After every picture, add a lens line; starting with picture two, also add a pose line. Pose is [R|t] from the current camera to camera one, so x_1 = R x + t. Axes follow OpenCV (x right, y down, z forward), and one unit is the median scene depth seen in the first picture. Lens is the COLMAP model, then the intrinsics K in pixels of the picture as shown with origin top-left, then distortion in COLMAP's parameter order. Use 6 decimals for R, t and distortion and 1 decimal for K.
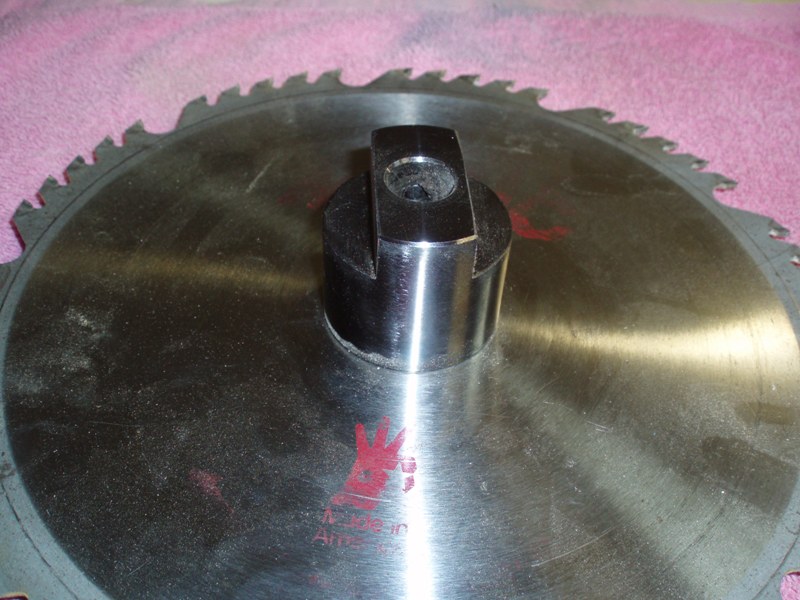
lens RADIAL K [[858.1, 0, 400.0], [0, 858.1, 300.0], [0, 0, 1]] dist [-0.147266, 0.037075]
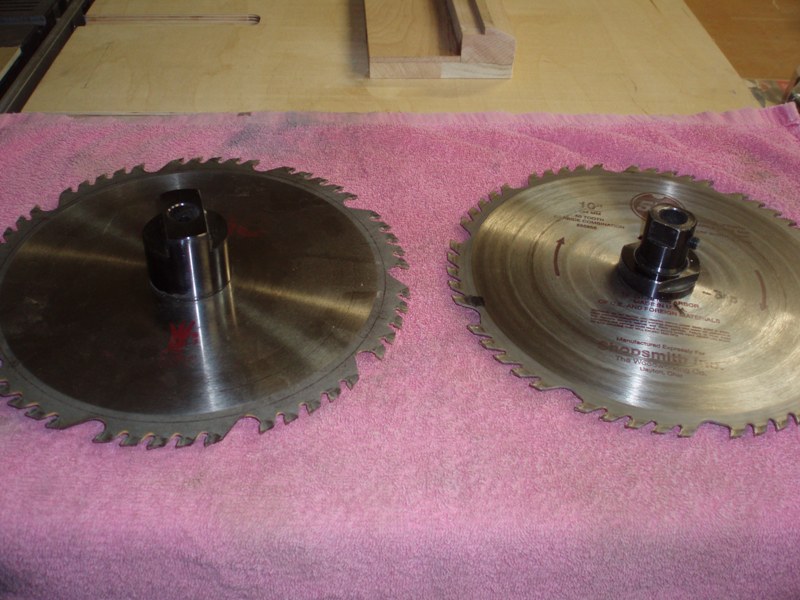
lens RADIAL K [[858.1, 0, 400.0], [0, 858.1, 300.0], [0, 0, 1]] dist [-0.147266, 0.037075]
pose [[0.971083, -0.144119, 0.190336, 0.085720], [0.155337, 0.986822, -0.045318, 0.201568], [-0.181297, 0.073574, 0.980672, -0.935517]]
